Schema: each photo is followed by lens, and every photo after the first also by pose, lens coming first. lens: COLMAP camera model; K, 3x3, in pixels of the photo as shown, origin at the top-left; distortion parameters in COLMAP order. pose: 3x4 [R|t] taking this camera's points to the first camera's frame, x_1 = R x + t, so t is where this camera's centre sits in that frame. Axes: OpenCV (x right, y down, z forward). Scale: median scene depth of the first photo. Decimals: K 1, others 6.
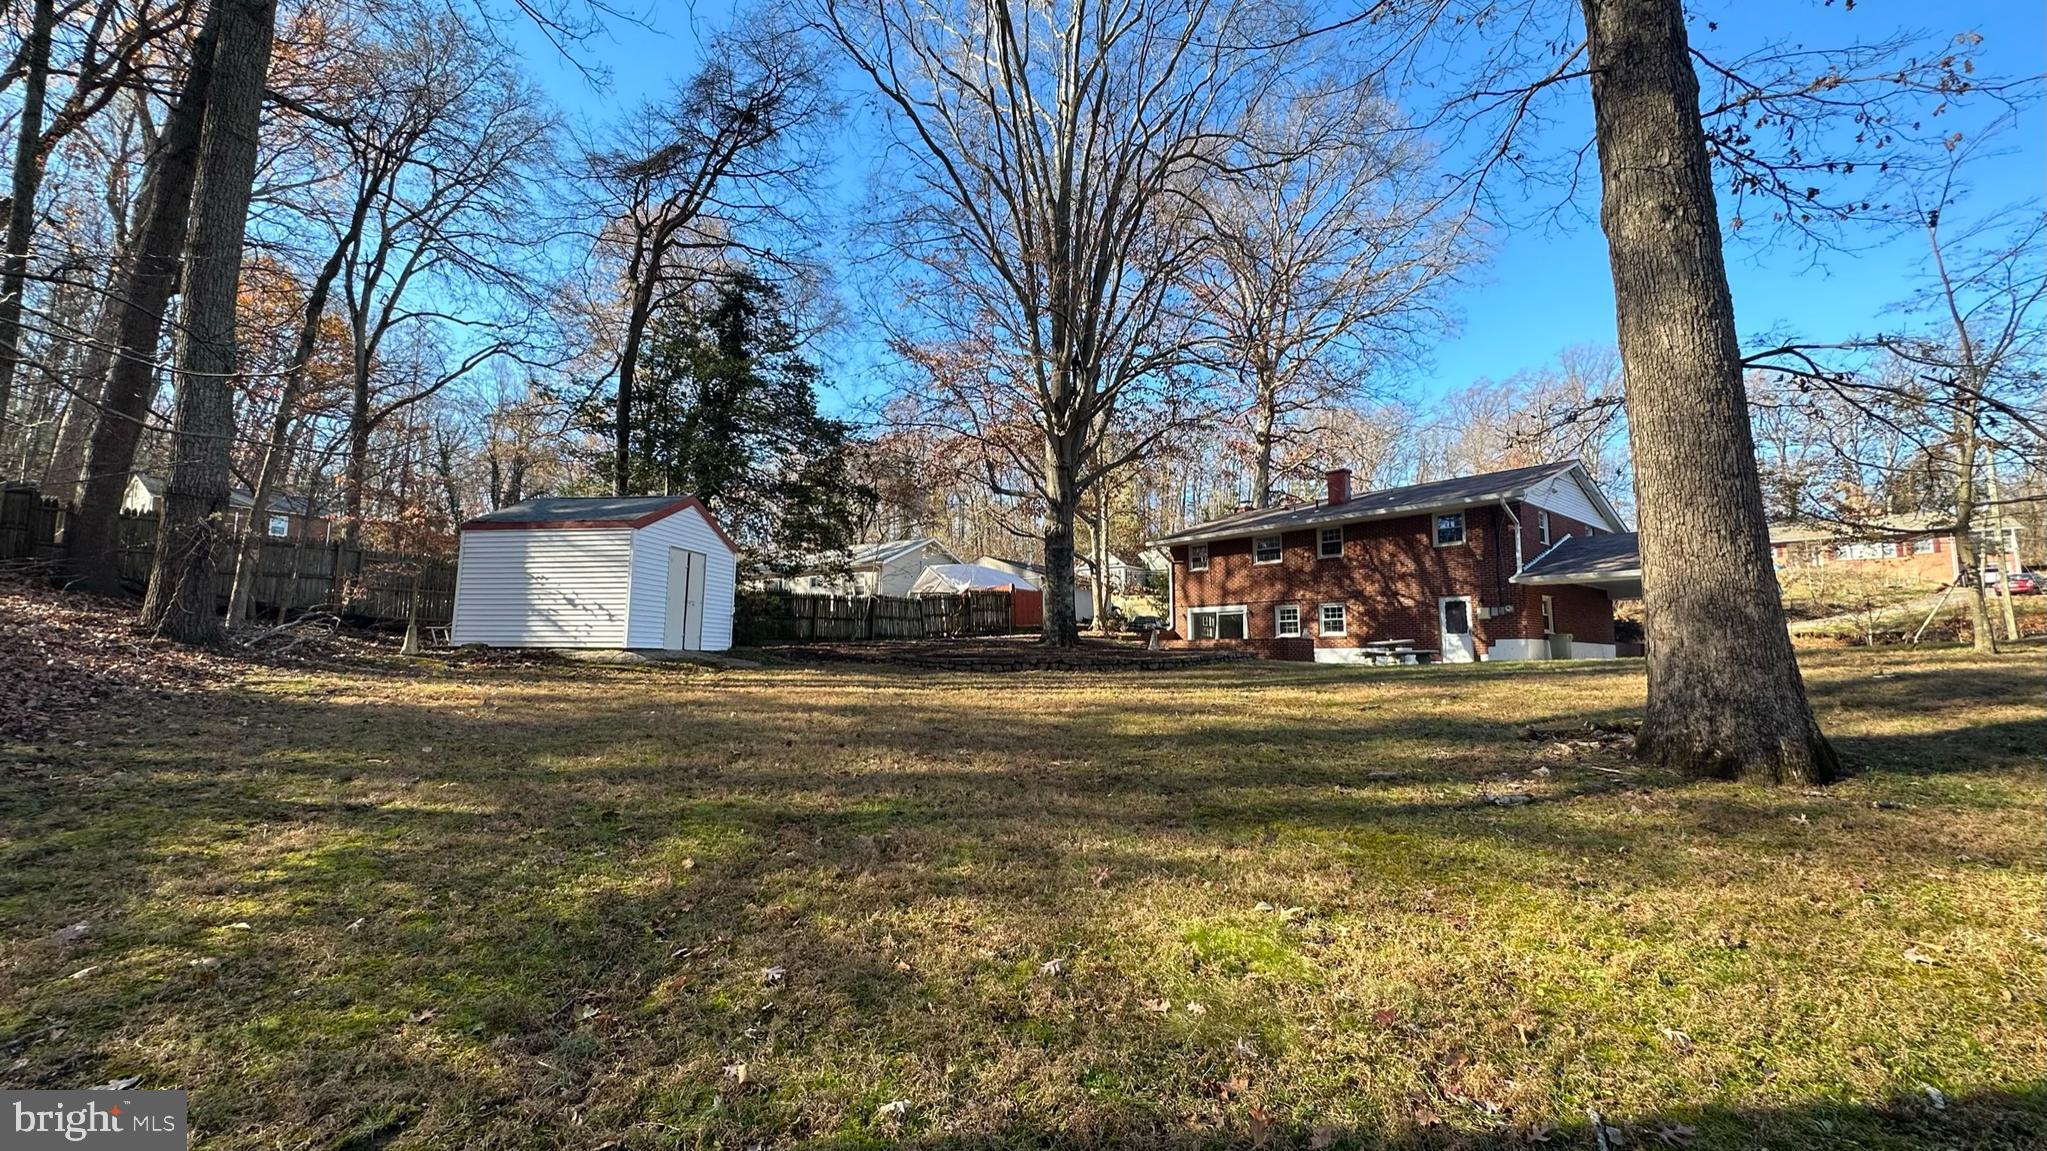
lens RADIAL K [[818.0, 0, 1024.3], [0, 818.0, 568.8], [0, 0, 1]] dist [0.000137, 0.000066]
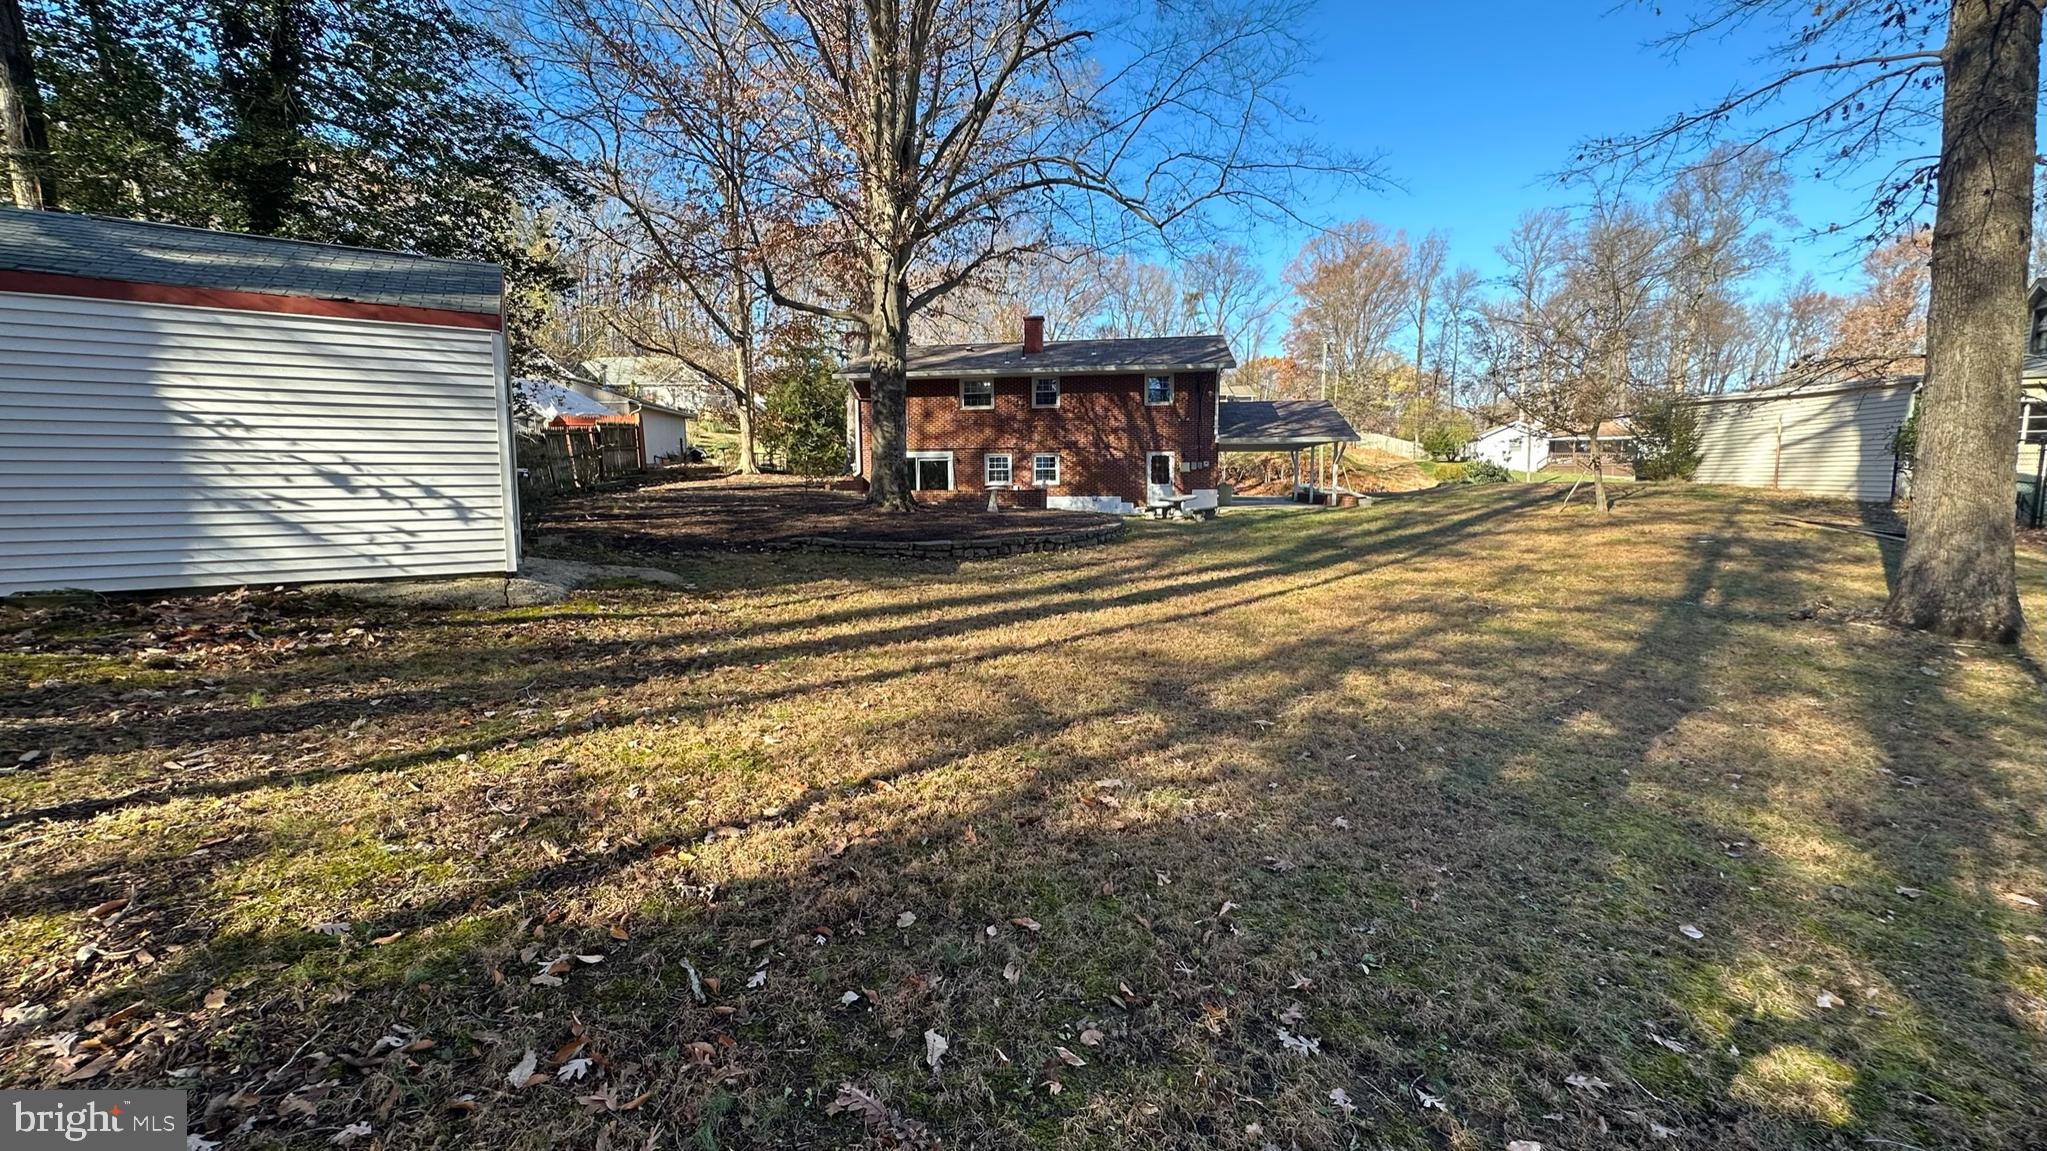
lens RADIAL K [[818.0, 0, 1024.3], [0, 818.0, 568.8], [0, 0, 1]] dist [0.000137, 0.000066]
pose [[0.757334, -0.081418, 0.647932, -0.322921], [-0.061996, 0.978752, 0.195451, -0.014436], [-0.650078, -0.188191, 0.736195, 0.229342]]
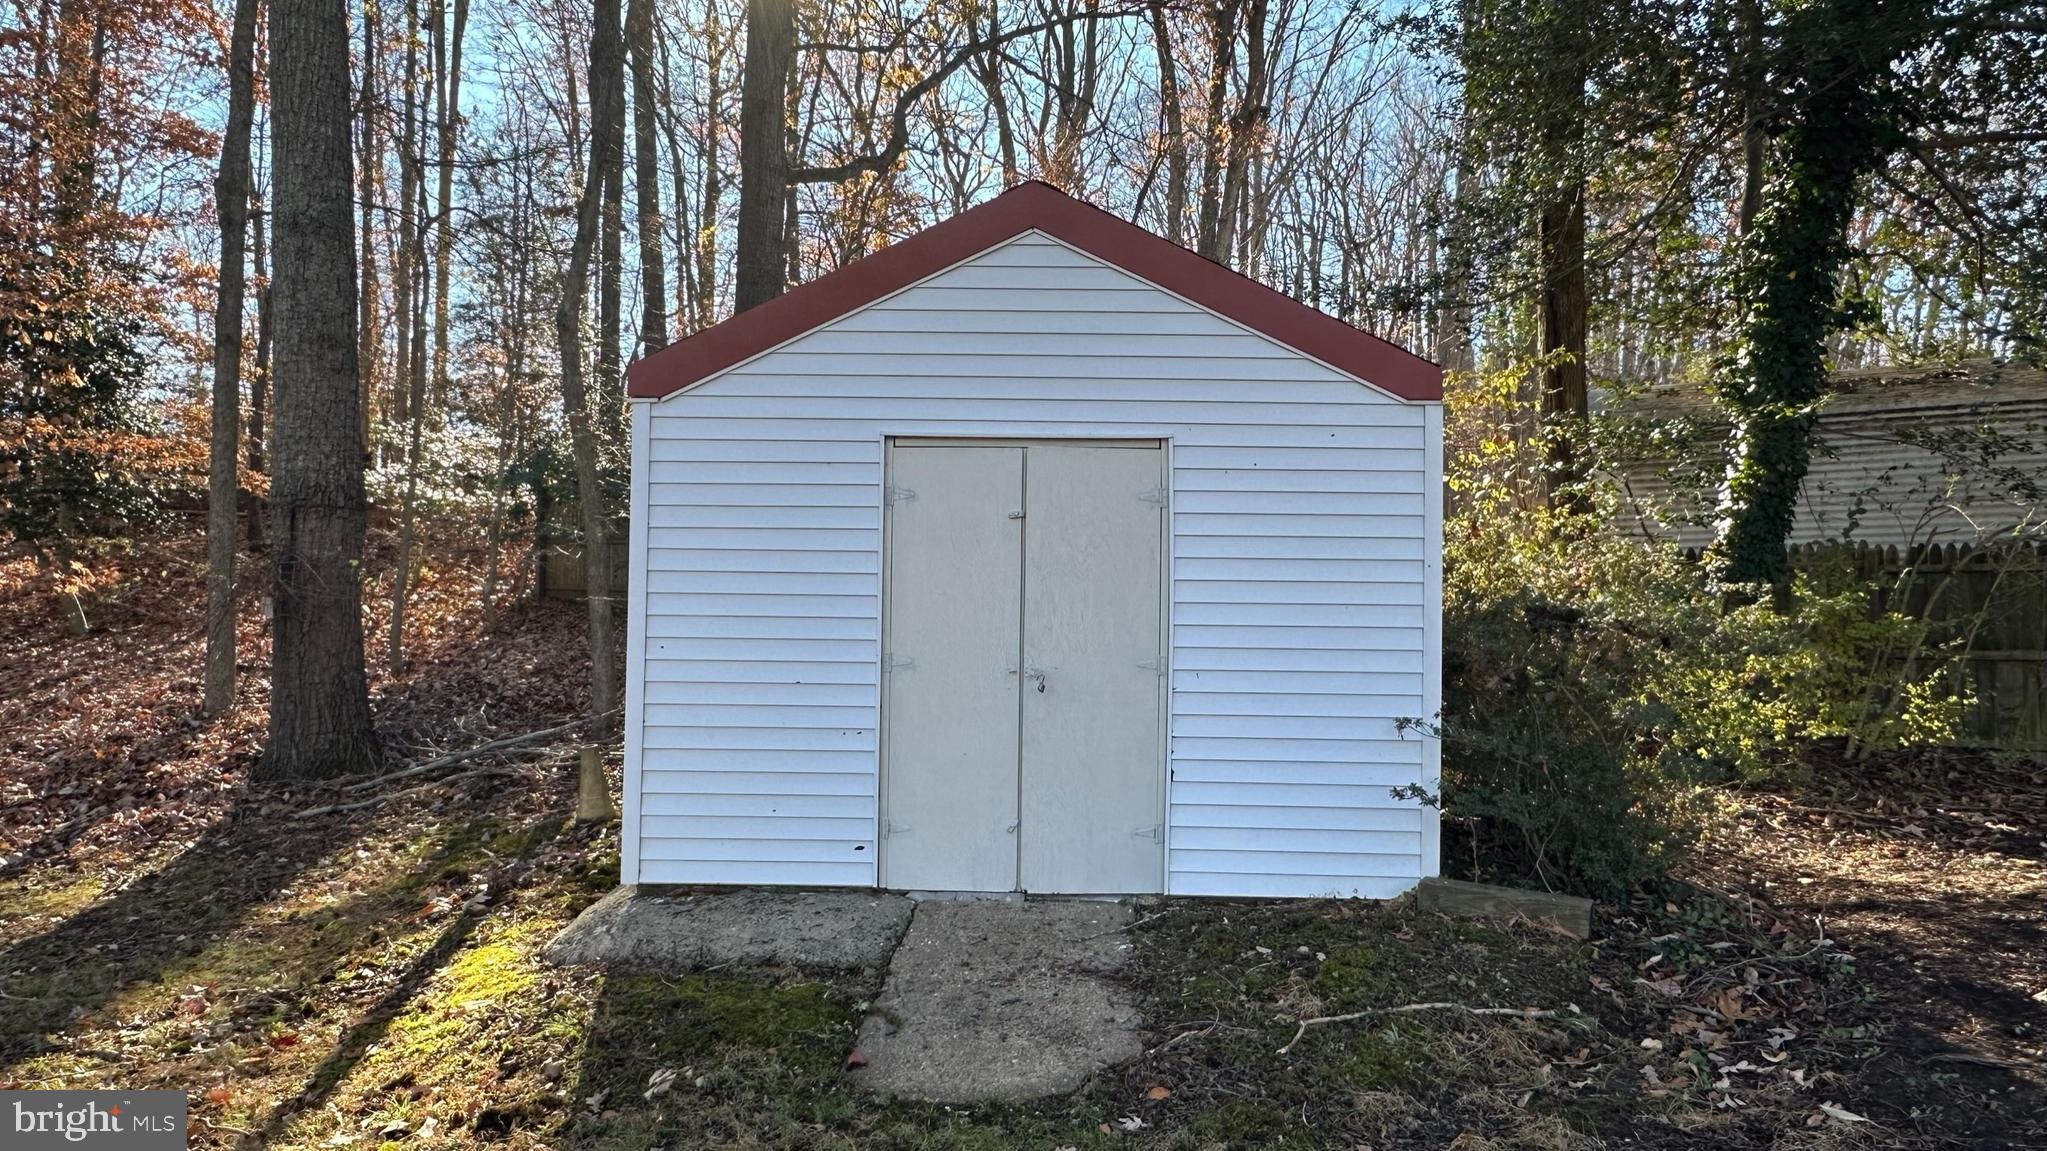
lens RADIAL K [[1370.0, 0, 1023.5], [0, 1370.0, 575.5], [0, 0, 1]] dist [0.001462, 0.000751]
pose [[0.152779, -0.046759, -0.987154, -0.032613], [0.097402, 0.994729, -0.032043, 0.017354], [0.983449, -0.091255, 0.156528, 0.597317]]
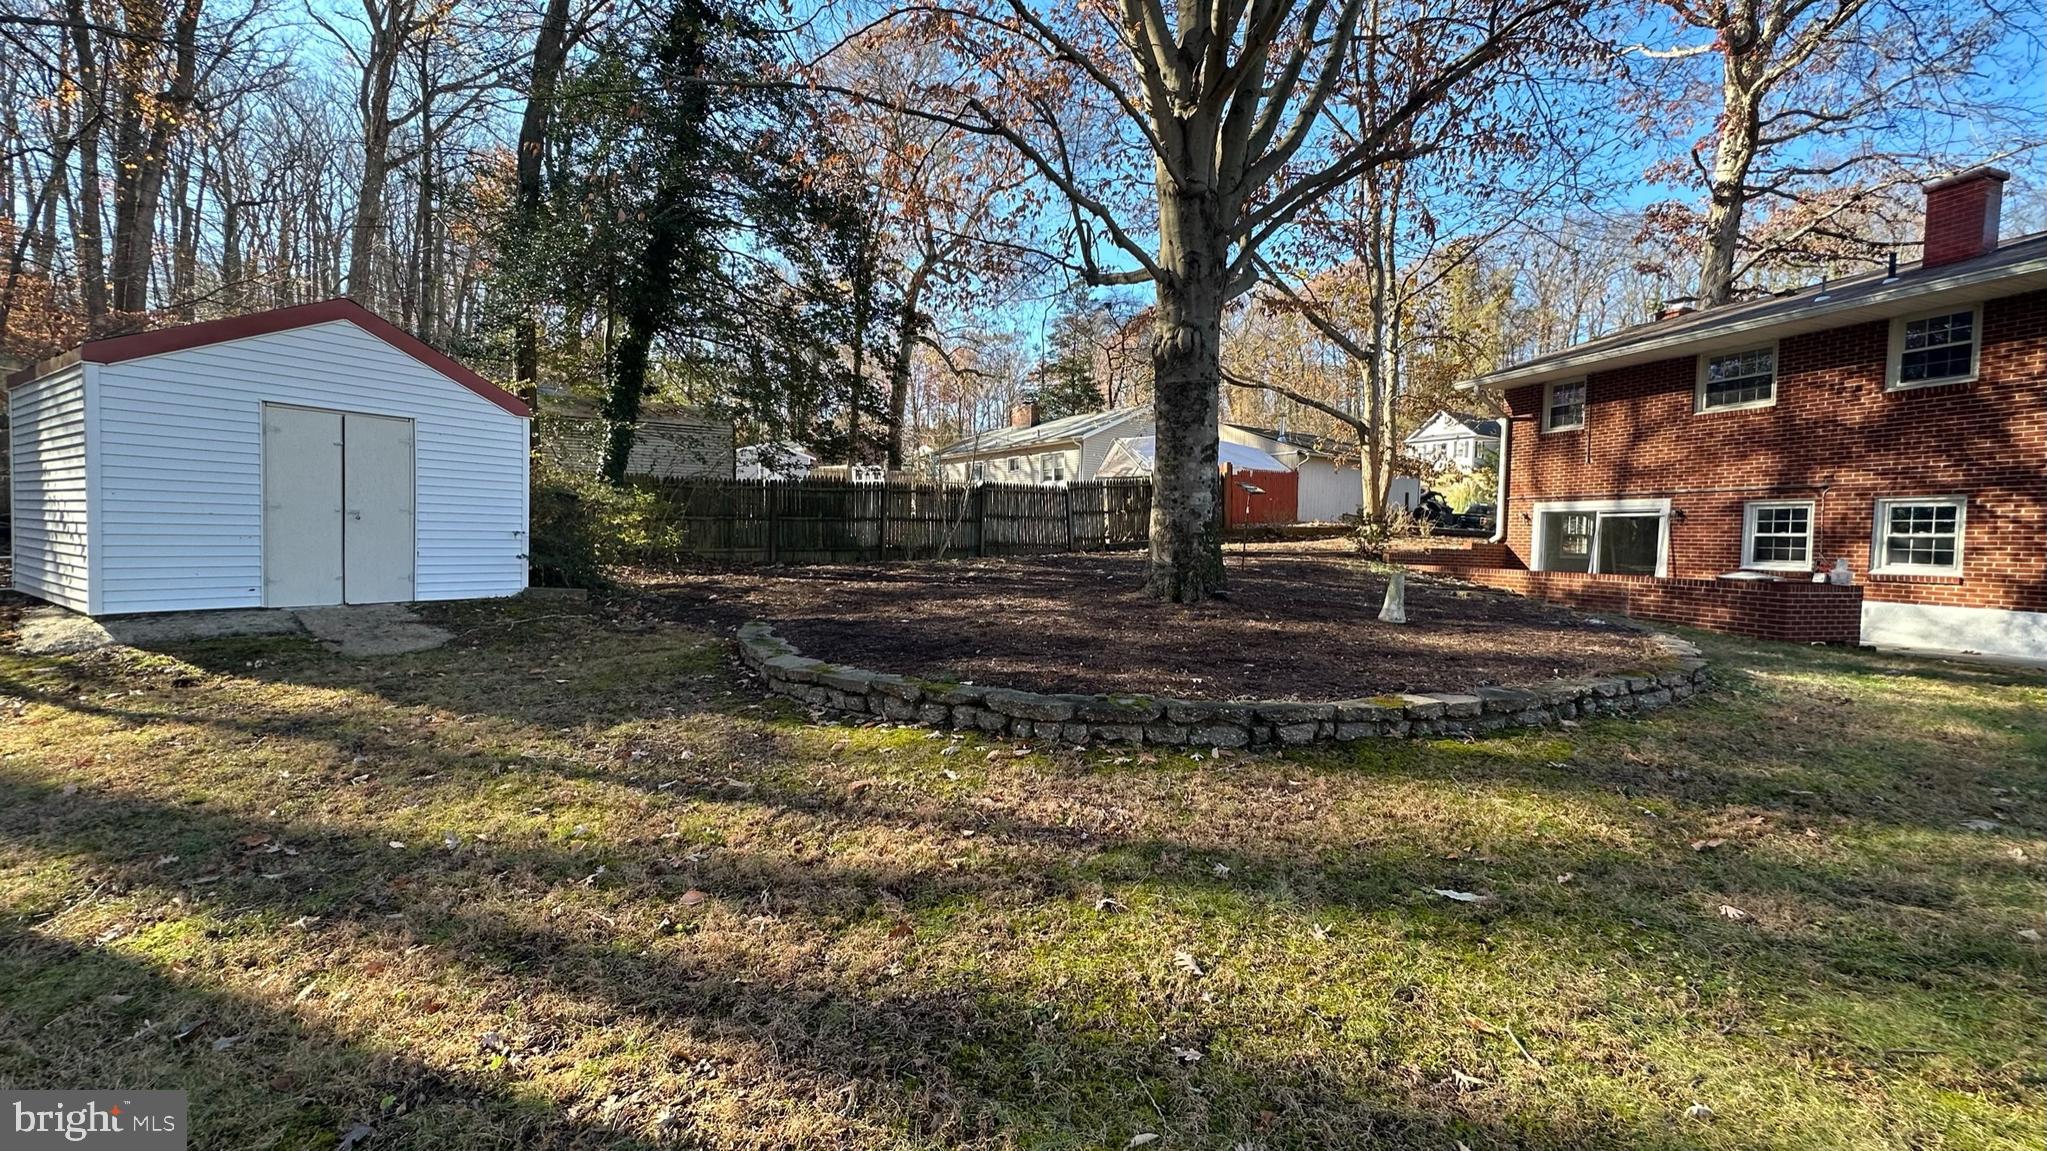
lens RADIAL K [[818.0, 0, 1024.3], [0, 818.0, 568.8], [0, 0, 1]] dist [0.000137, 0.000066]
pose [[0.924141, 0.033005, -0.380624, 0.111903], [0.022533, 0.989819, 0.140539, 0.009131], [0.381387, -0.138455, 0.913988, 0.435205]]
